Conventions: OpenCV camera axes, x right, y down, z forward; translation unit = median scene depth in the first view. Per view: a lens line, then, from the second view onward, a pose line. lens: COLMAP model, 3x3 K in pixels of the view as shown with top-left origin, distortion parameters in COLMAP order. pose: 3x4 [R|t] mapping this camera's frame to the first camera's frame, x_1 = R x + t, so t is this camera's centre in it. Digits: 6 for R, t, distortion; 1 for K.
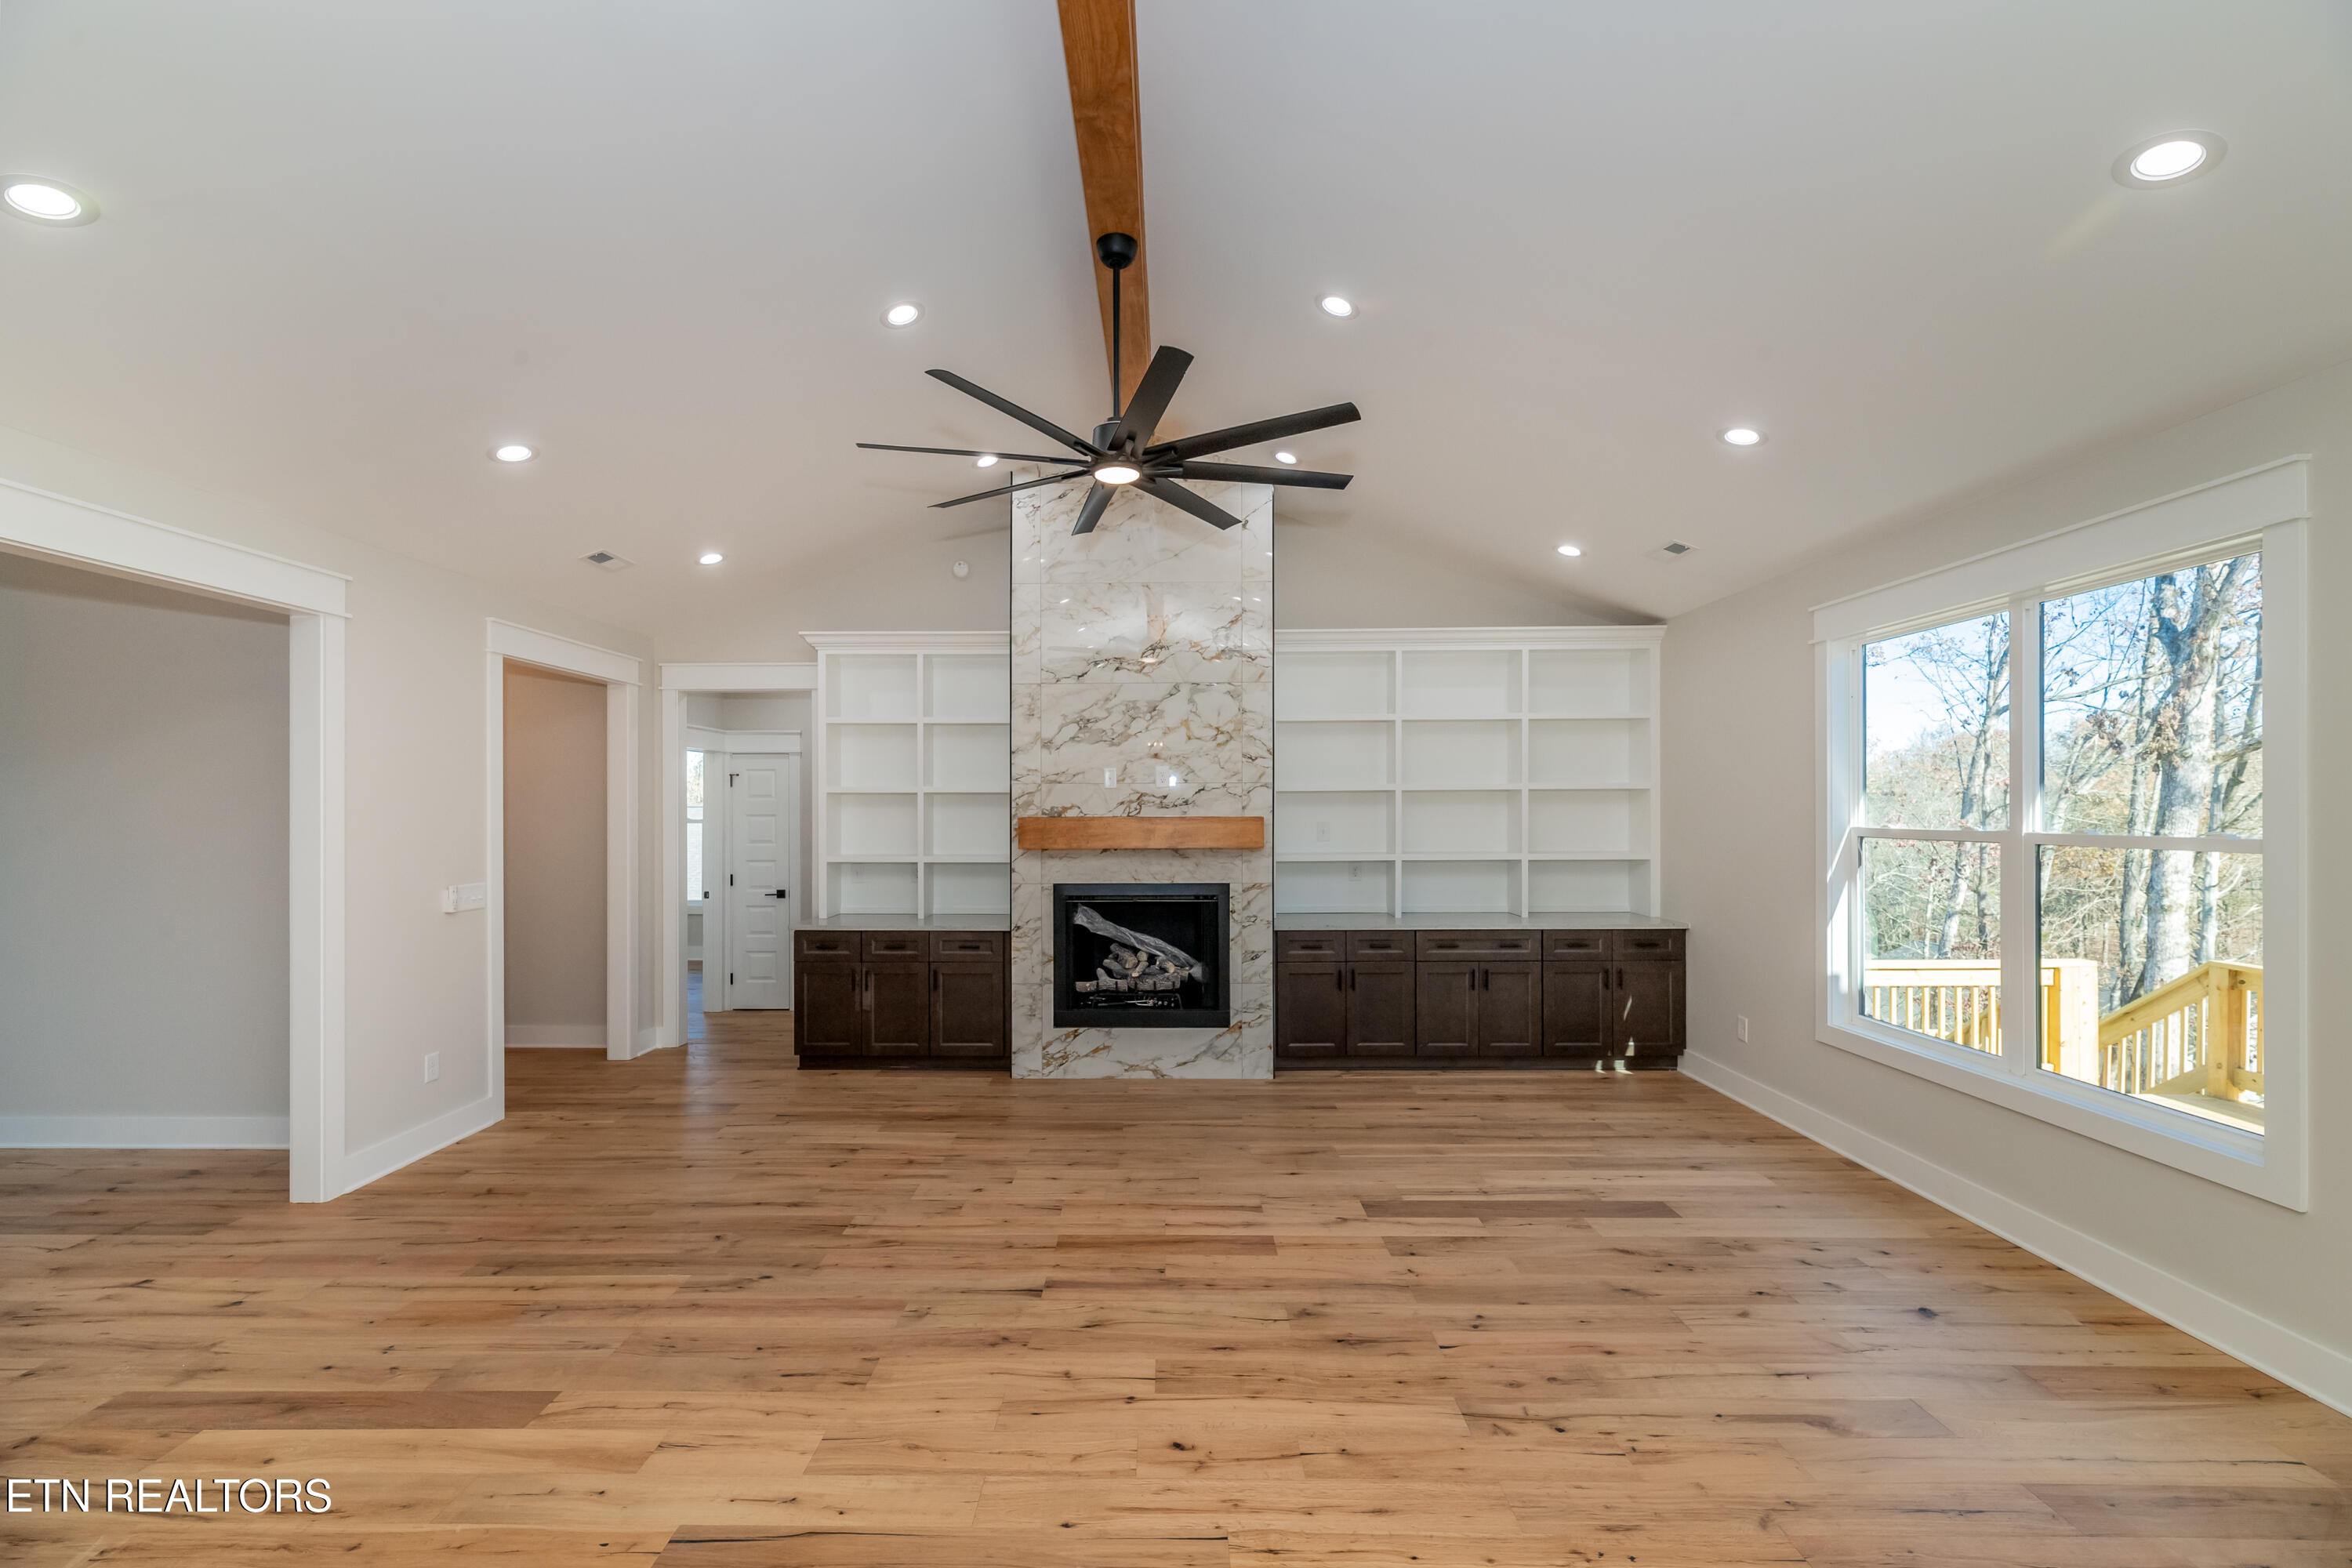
lens RADIAL K [[951.9, 0, 1160.0], [0, 951.9, 821.3], [0, 0, 1]] dist [0.001315, 0.000055]
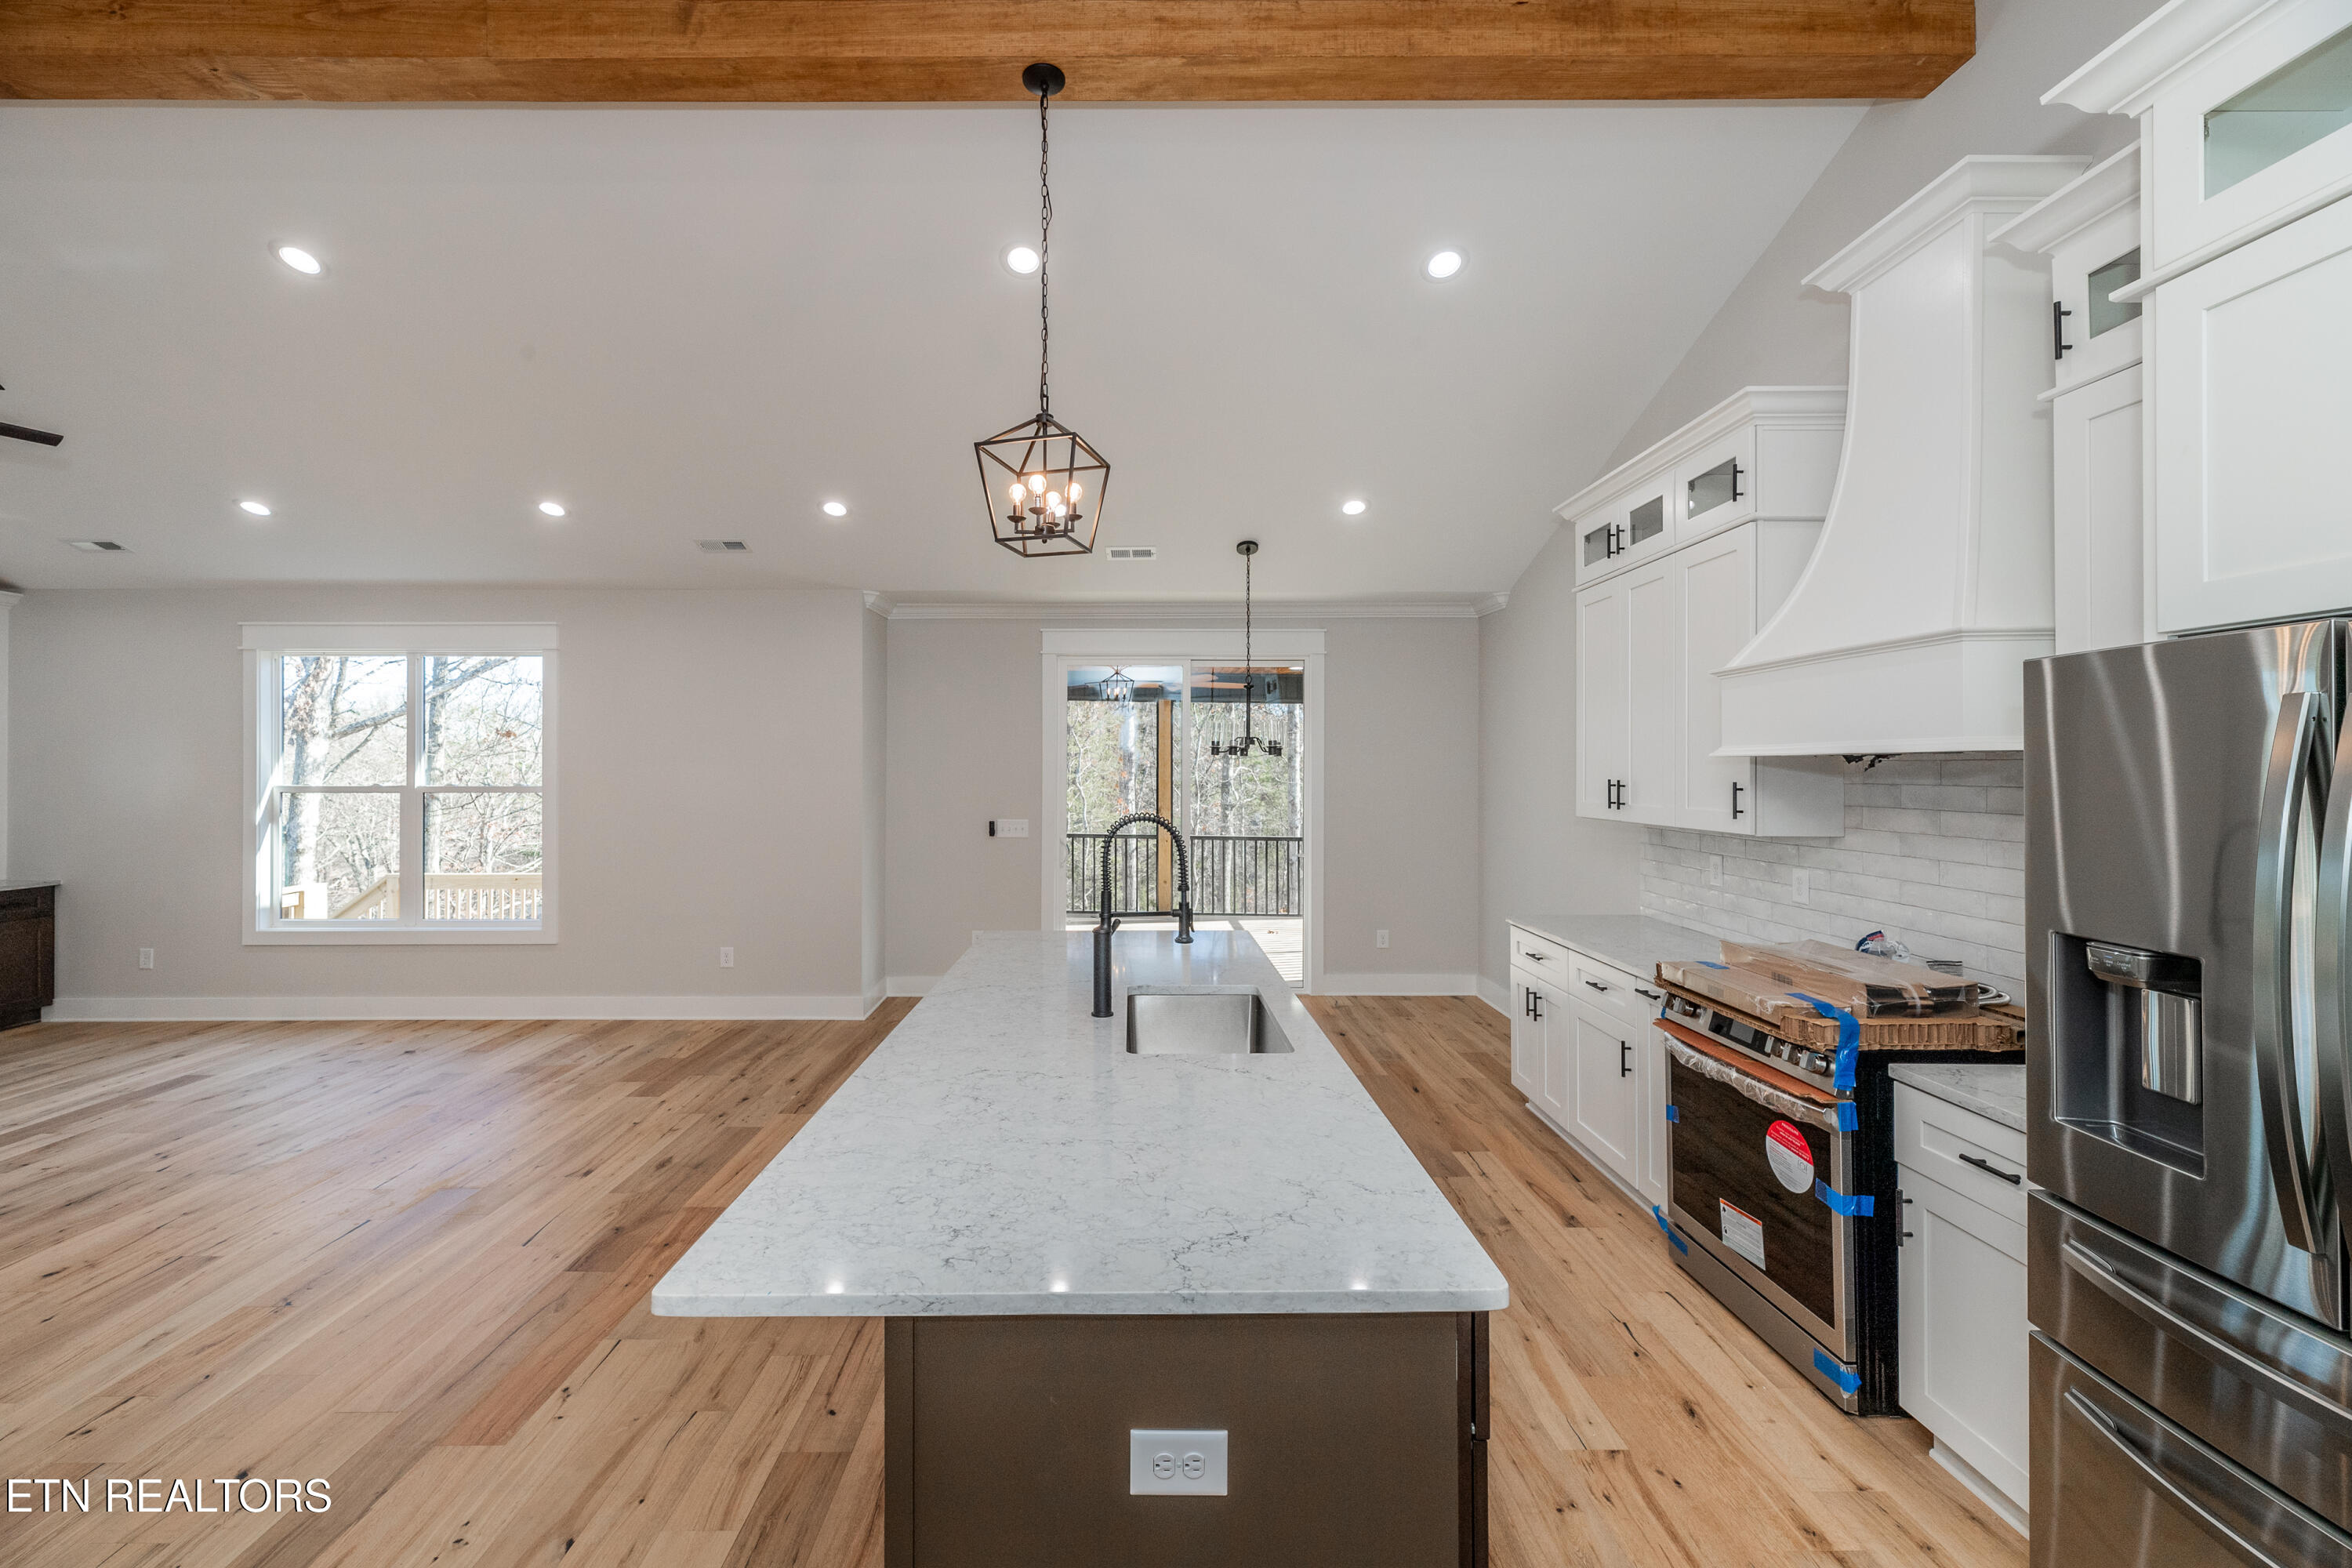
lens RADIAL K [[939.3, 0, 1153.5], [0, 939.3, 778.1], [0, 0, 1]] dist [0.000693, -0.000049]
pose [[-0.050002, 0.004583, 0.998739, -0.547674], [0.002935, 0.999986, -0.004442, 0.004298], [-0.998745, 0.002709, -0.050015, -0.166920]]
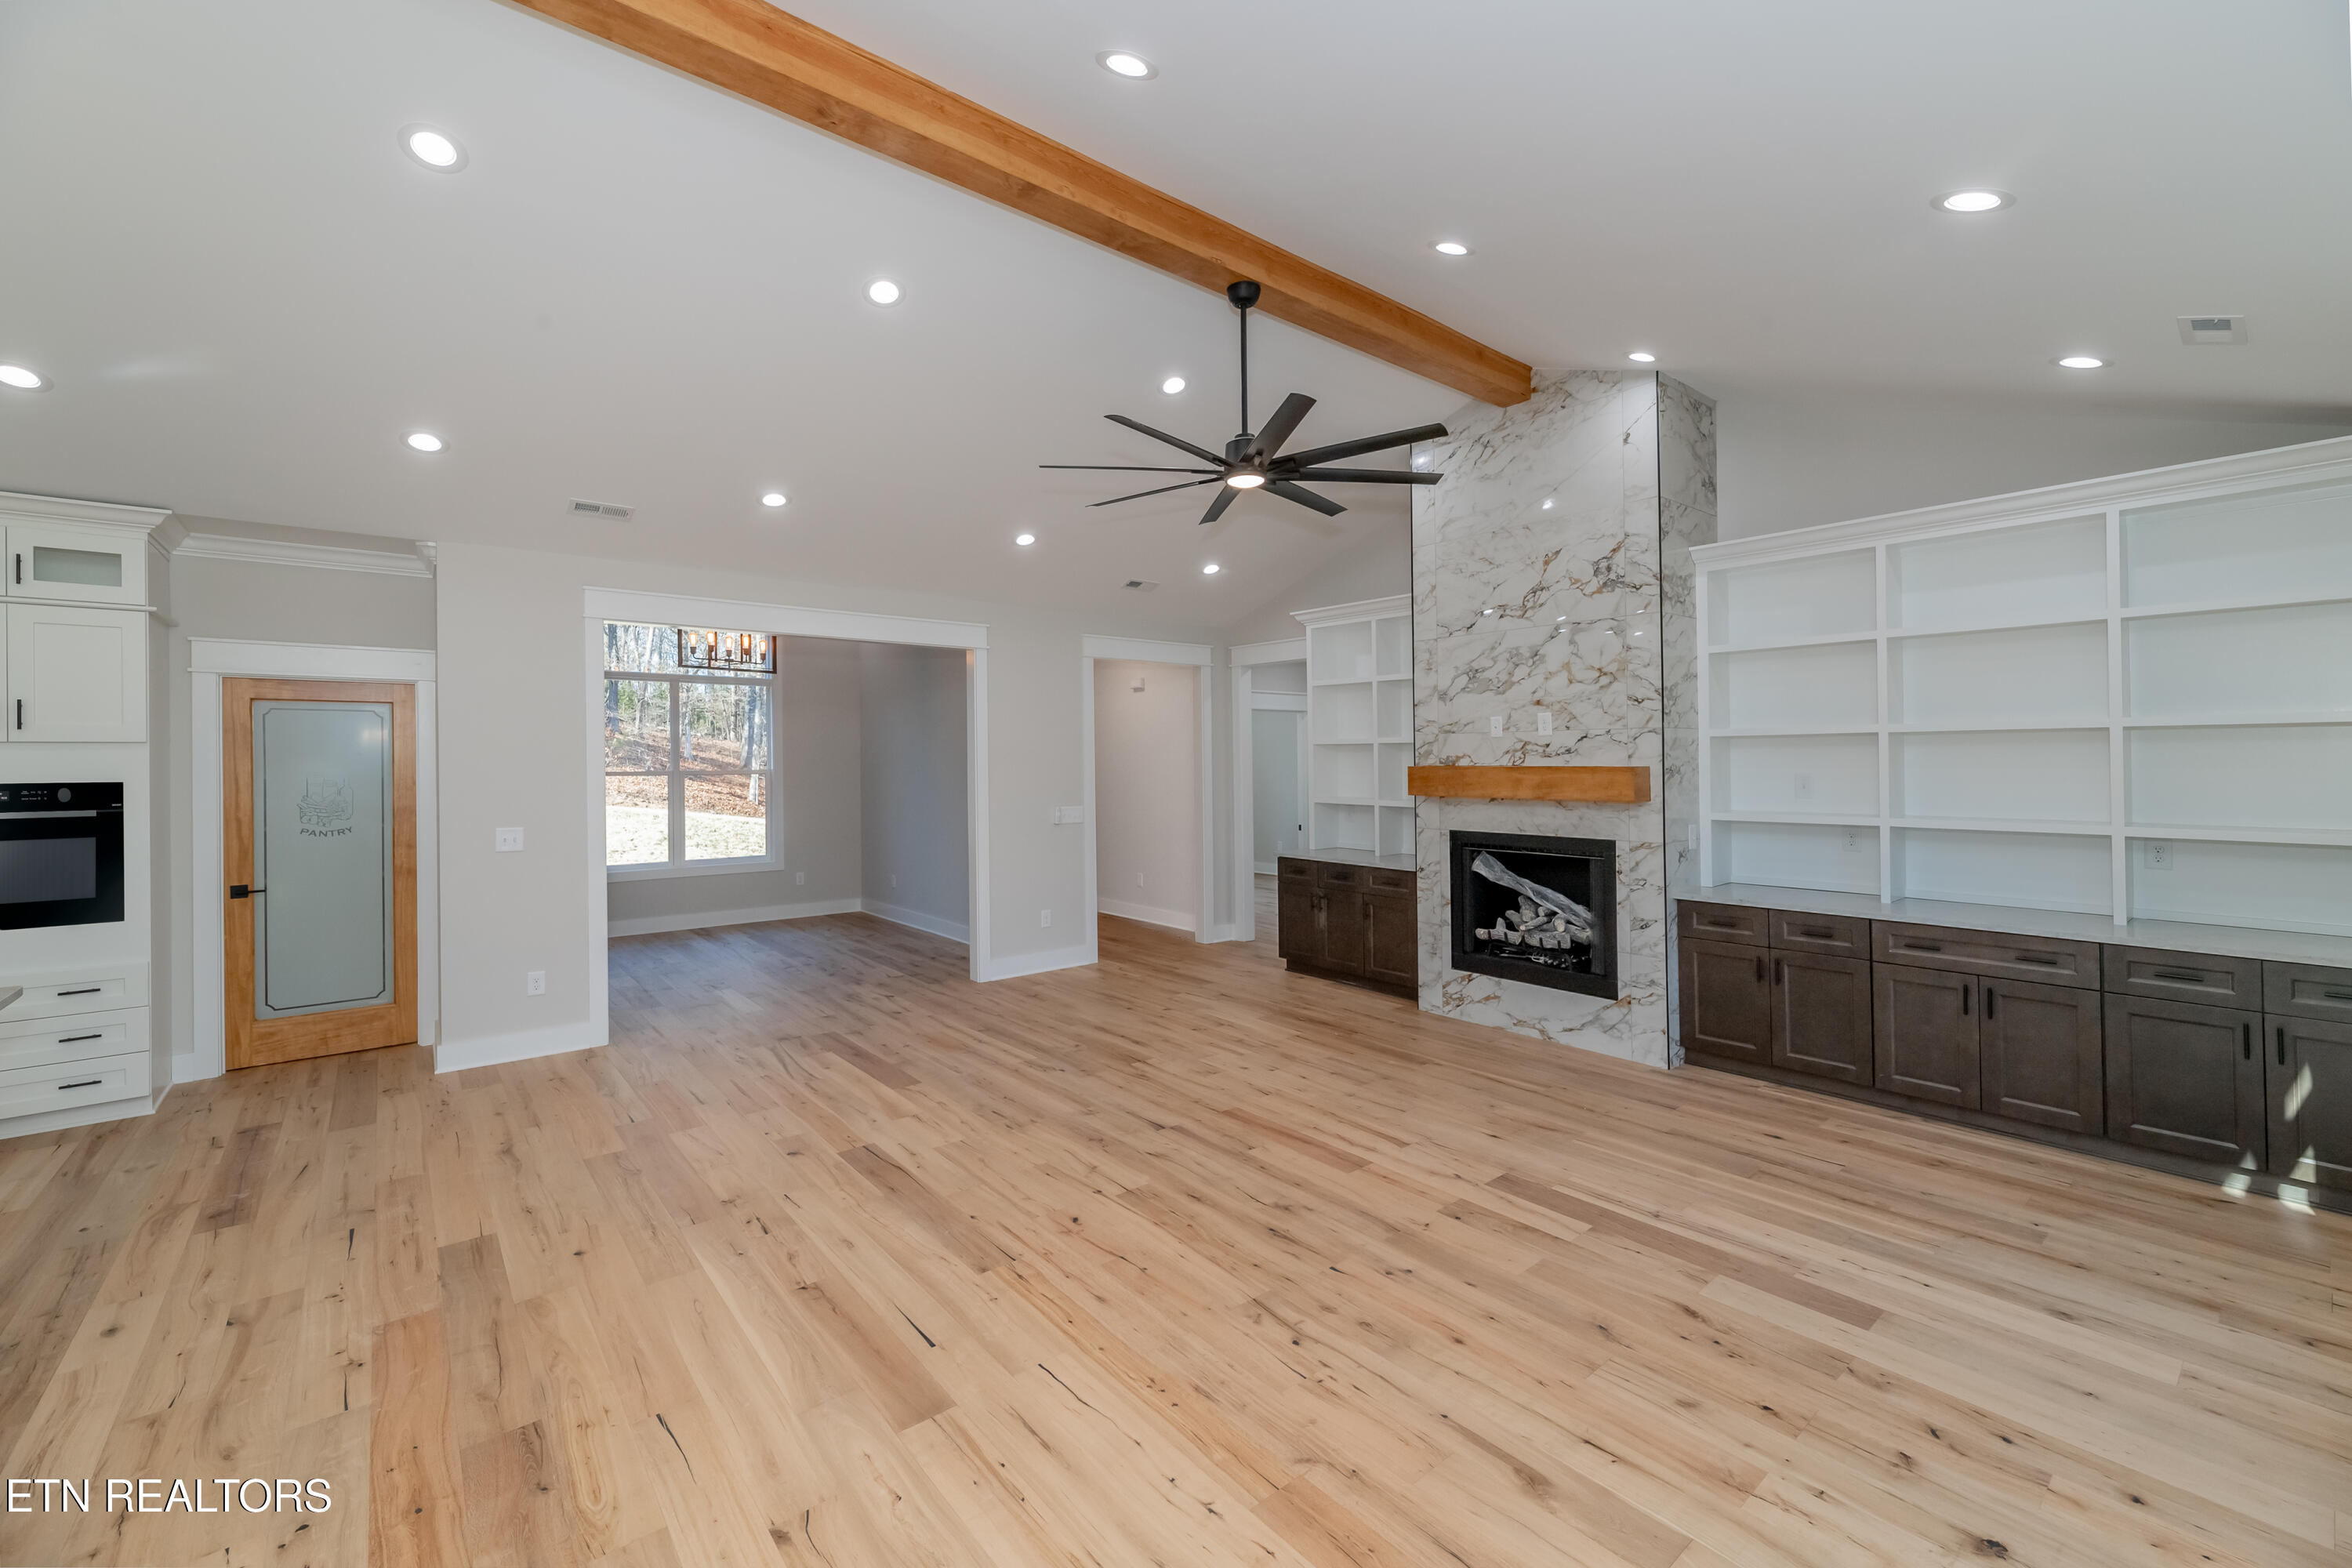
lens RADIAL K [[958.3, 0, 1150.6], [0, 958.3, 781.7], [0, 0, 1]] dist [0.002547, -0.000465]
pose [[0.638789, 0.018247, -0.769166, 0.487942], [-0.006503, 0.999811, 0.018319, -0.004261], [0.769355, -0.006700, 0.638787, 0.081890]]
